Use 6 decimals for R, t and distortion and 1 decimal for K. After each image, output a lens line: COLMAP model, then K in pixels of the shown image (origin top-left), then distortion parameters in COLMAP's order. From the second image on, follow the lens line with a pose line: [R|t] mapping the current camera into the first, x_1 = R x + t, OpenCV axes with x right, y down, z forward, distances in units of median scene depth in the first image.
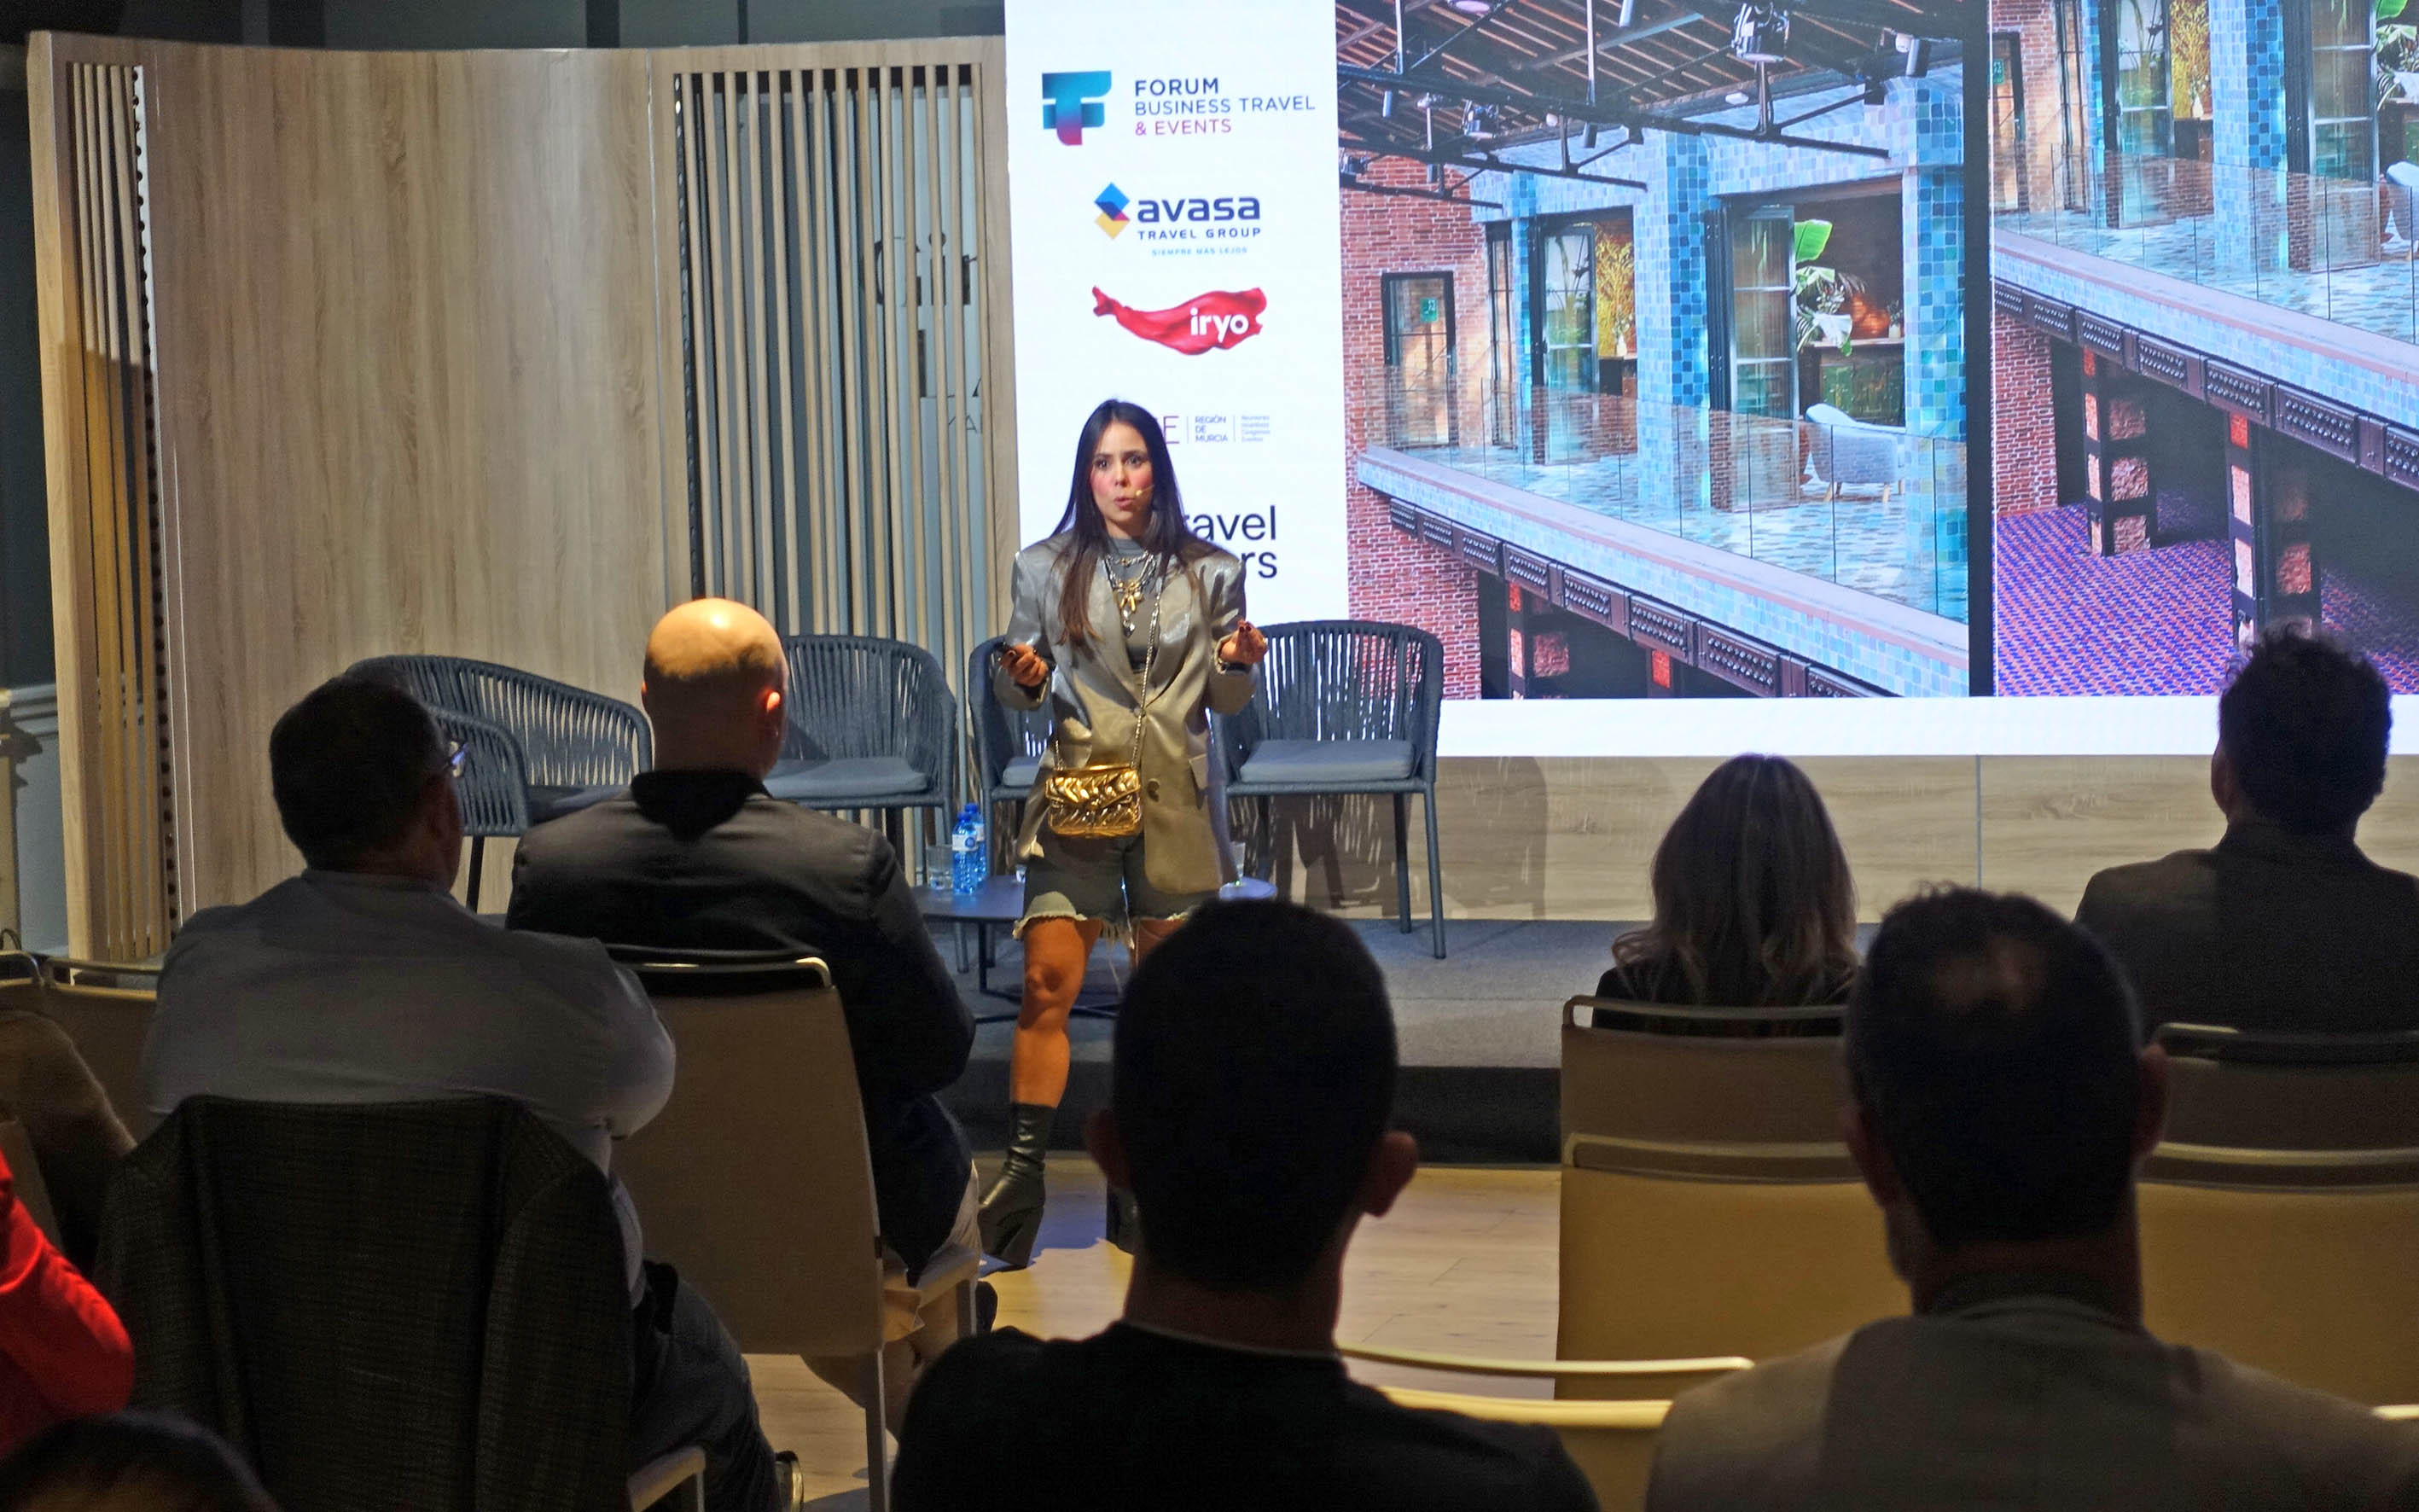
lens RADIAL K [[4770.9, 0, 1199.6], [0, 4770.9, 861.6], [0, 0, 1]] dist [-0.037122, 0.000000]
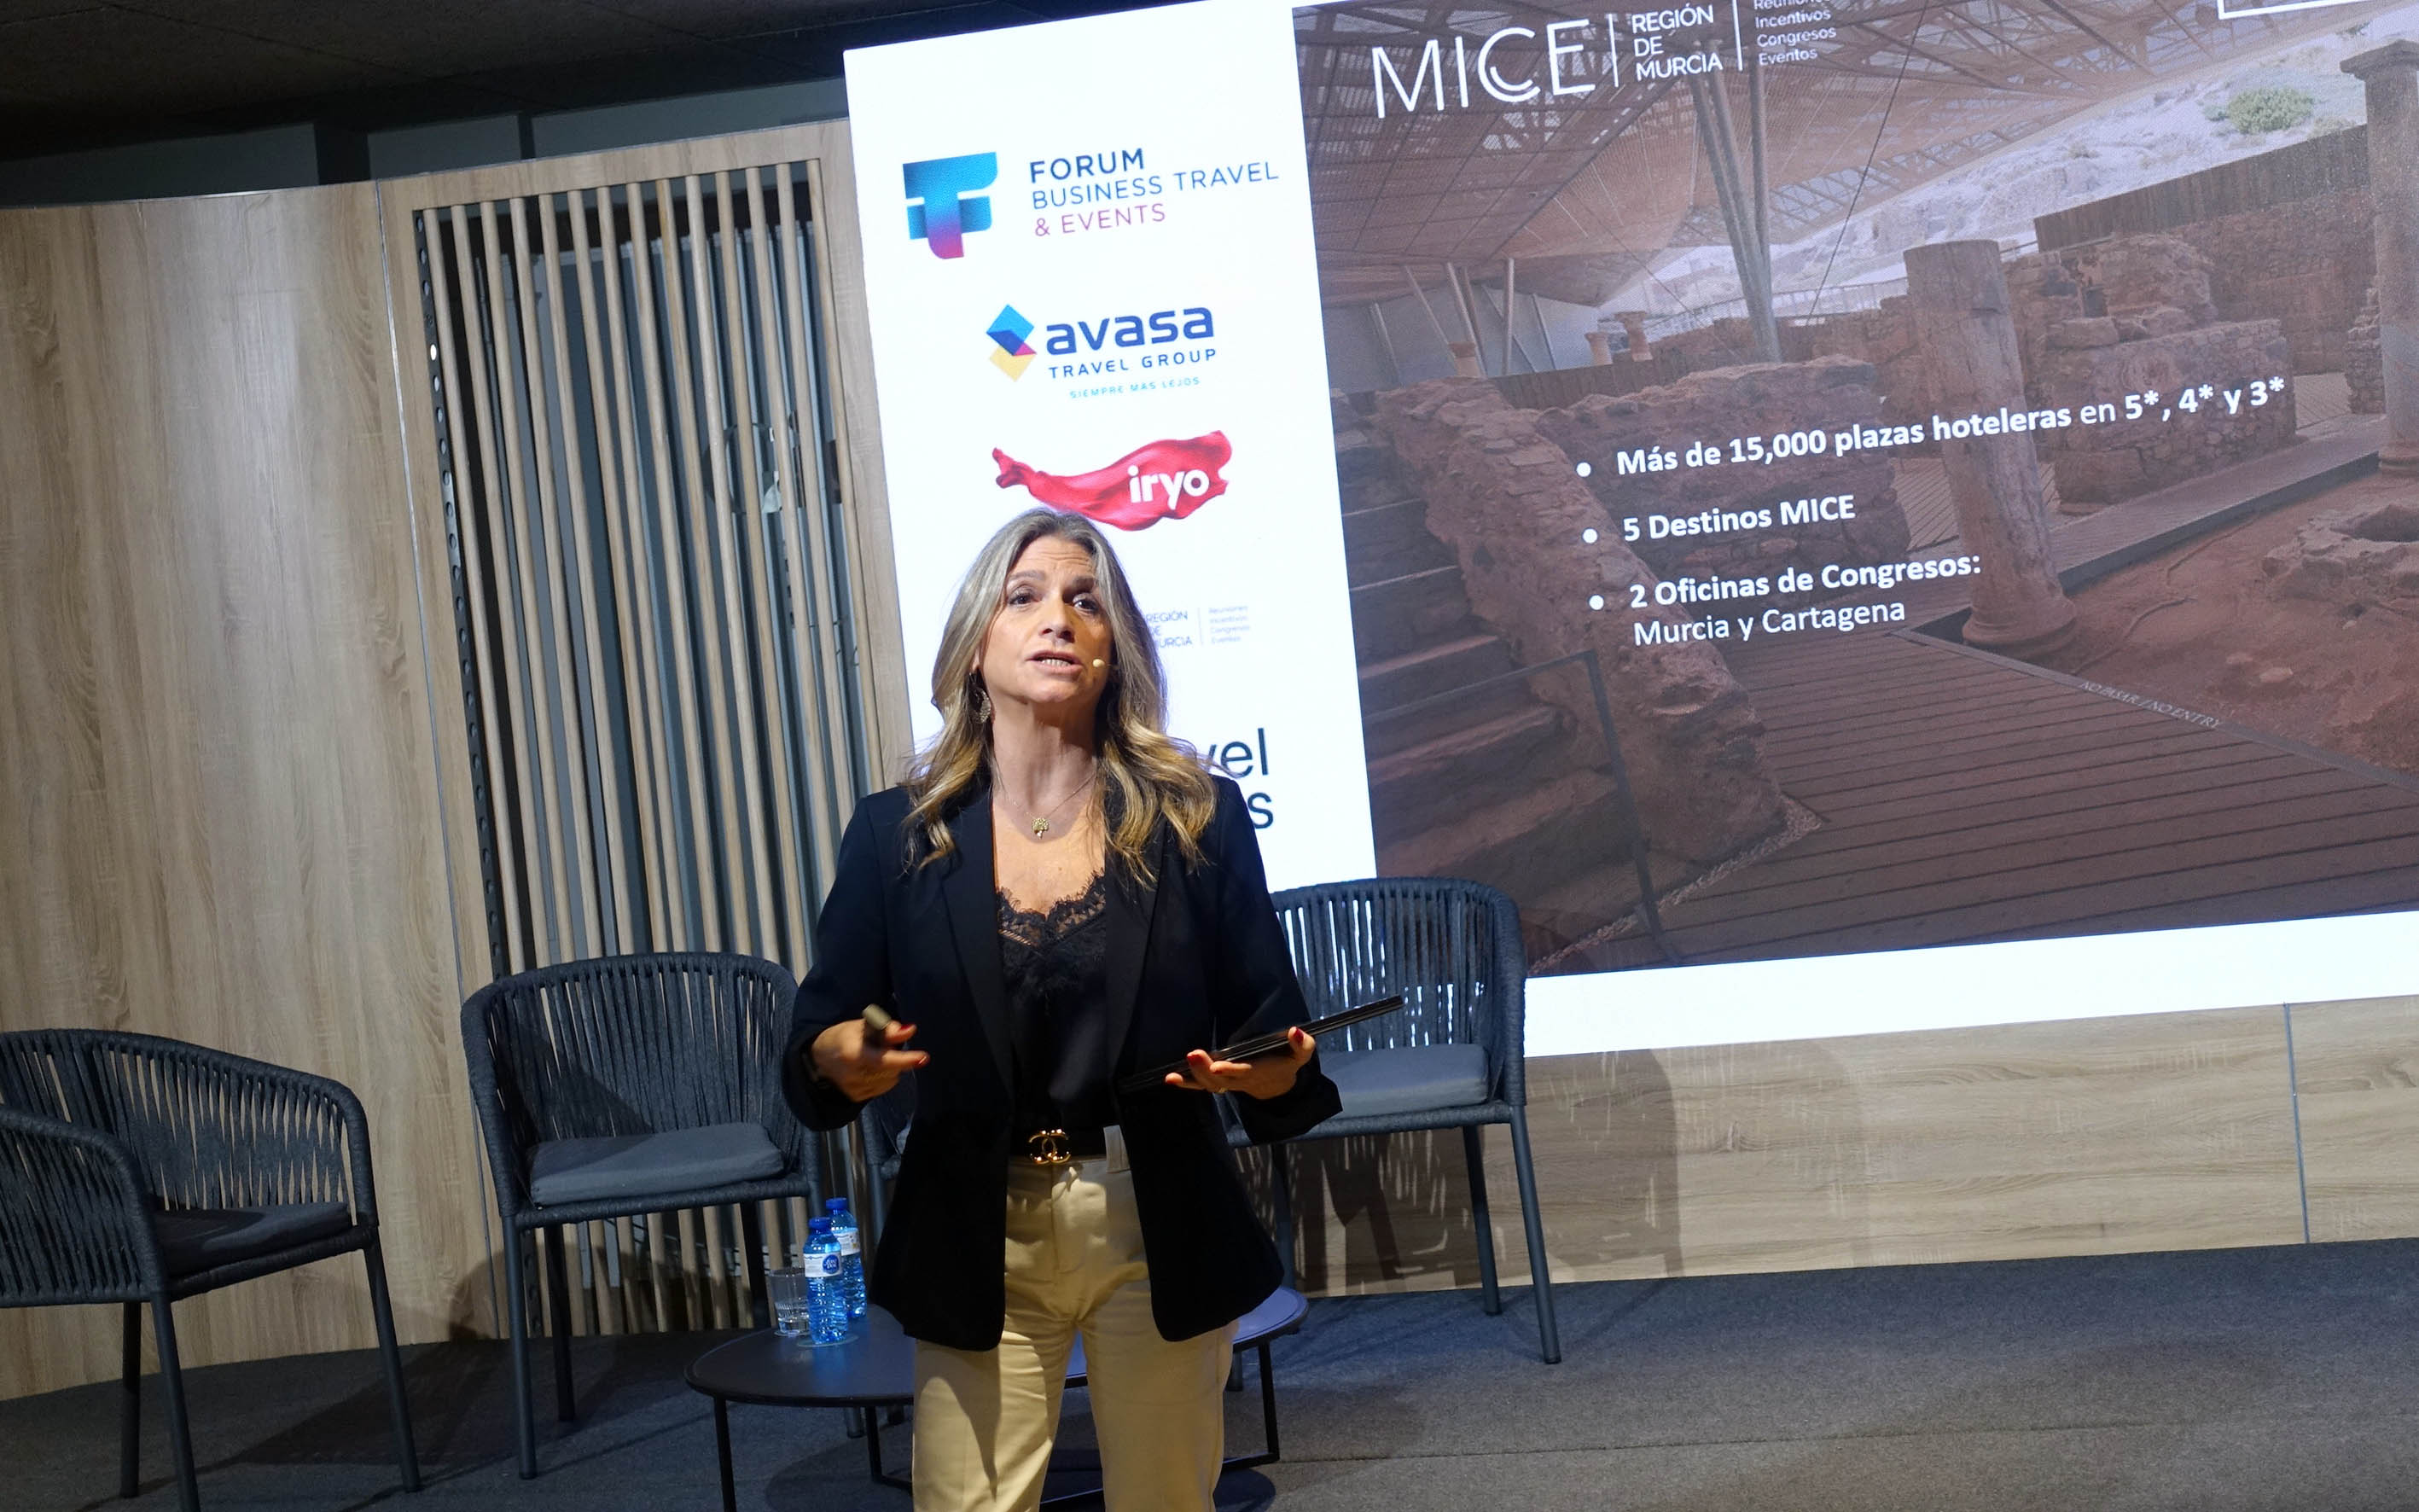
lens RADIAL K [[4169.7, 0, 1226.3], [0, 4169.7, 819.1], [0, 0, 1]] dist [-0.021874, 0.000000]
pose [[0.997285, -0.073617, 0.001797, 0.007955], [0.073572, 0.995042, -0.066929, -0.019133], [0.003139, 0.066879, 0.997756, 0.371527]]
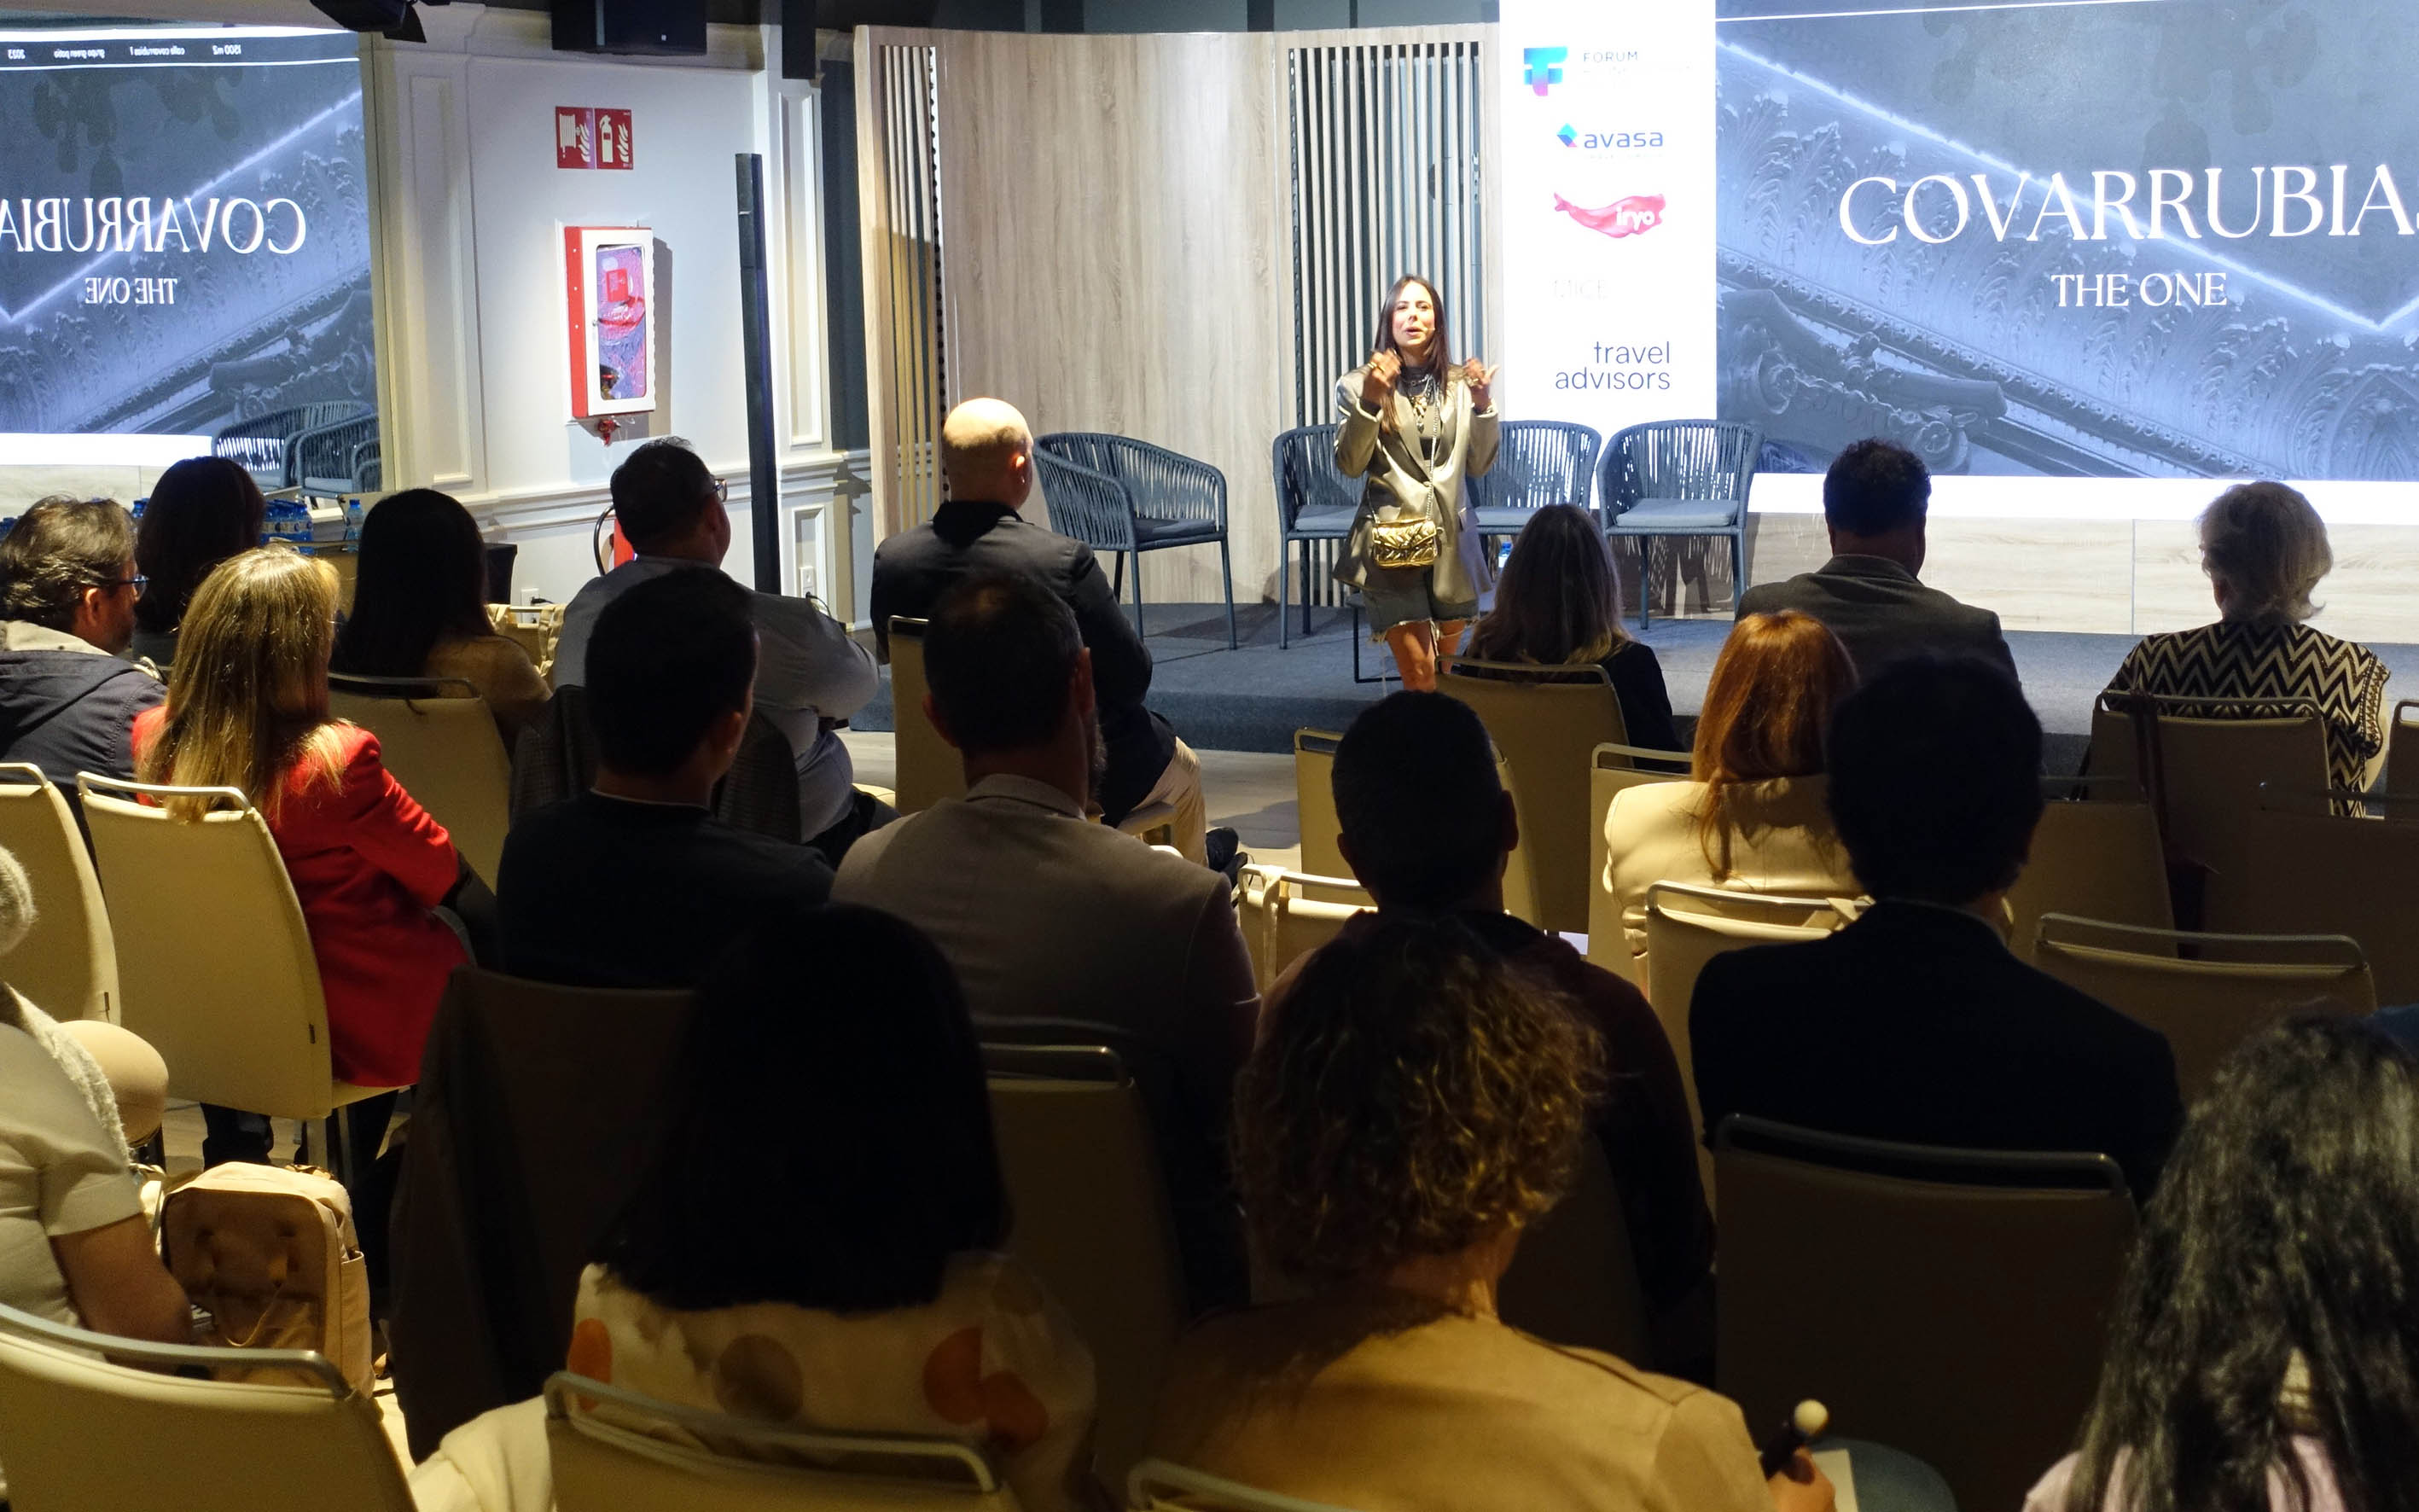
lens RADIAL K [[3321.9, 0, 1302.7], [0, 3321.9, 806.2], [0, 0, 1]] dist [-0.018797, 0.000000]
pose [[0.980848, 0.036998, -0.191226, 0.107373], [-0.024179, 0.997328, 0.068937, 0.001536], [0.193266, -0.062993, 0.979122, -0.046148]]
